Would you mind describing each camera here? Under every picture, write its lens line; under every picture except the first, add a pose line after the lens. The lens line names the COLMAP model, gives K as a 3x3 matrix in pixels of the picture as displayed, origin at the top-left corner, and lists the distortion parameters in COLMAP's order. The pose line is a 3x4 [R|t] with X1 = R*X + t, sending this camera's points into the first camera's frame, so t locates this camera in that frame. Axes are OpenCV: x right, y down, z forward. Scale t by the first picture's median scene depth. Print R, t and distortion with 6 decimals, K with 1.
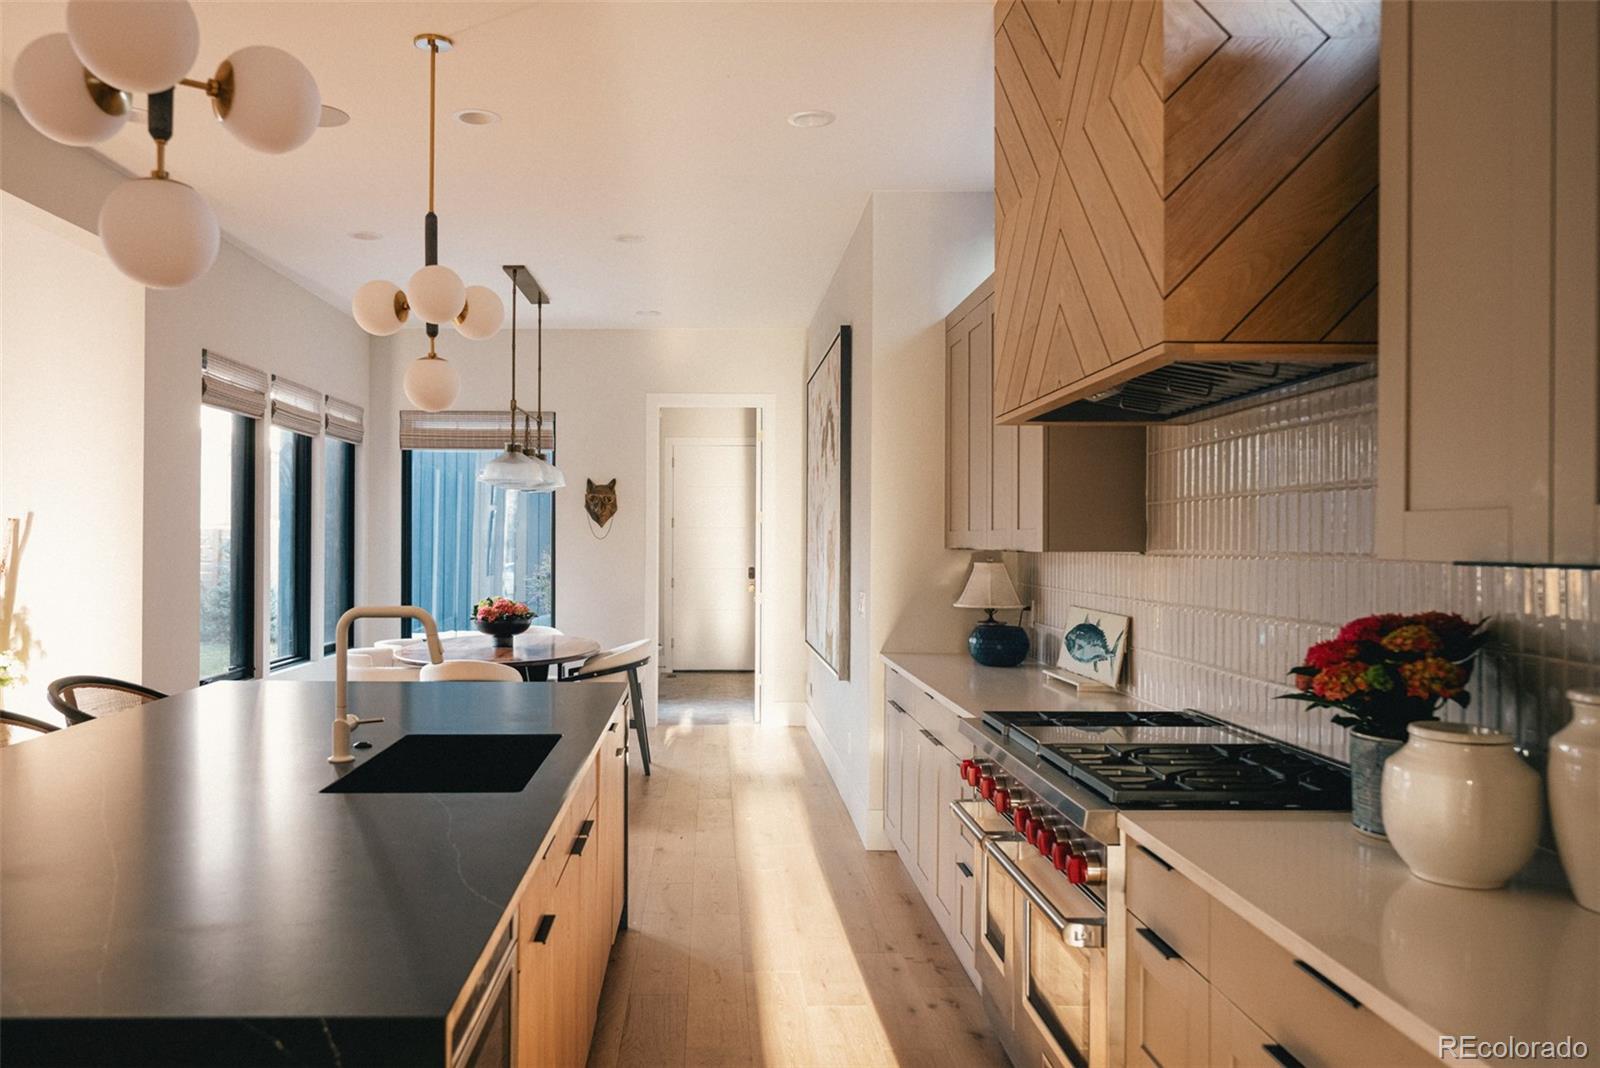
lens RADIAL K [[1253.1, 0, 800.0], [0, 1253.1, 534.0], [0, 0, 1]] dist [-0.004626, -0.051193]
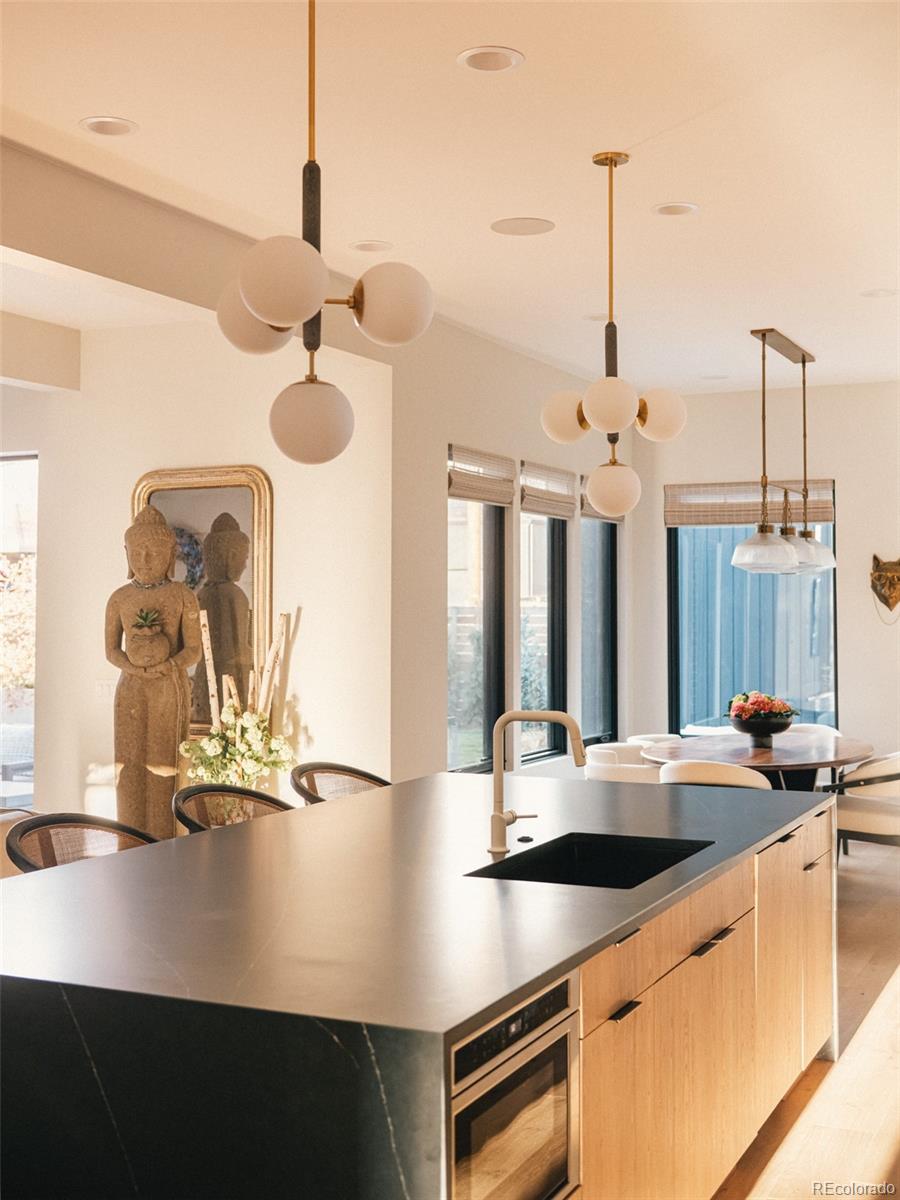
lens RADIAL K [[1541.2, 0, 450.0], [0, 1541.2, 600.0], [0, 0, 1]] dist [-0.183725, -0.008394]
pose [[0.882450, -0.004733, -0.470383, 0.090436], [0.003330, 0.999987, -0.003815, -0.013607], [0.470395, 0.001800, 0.882454, -0.083964]]
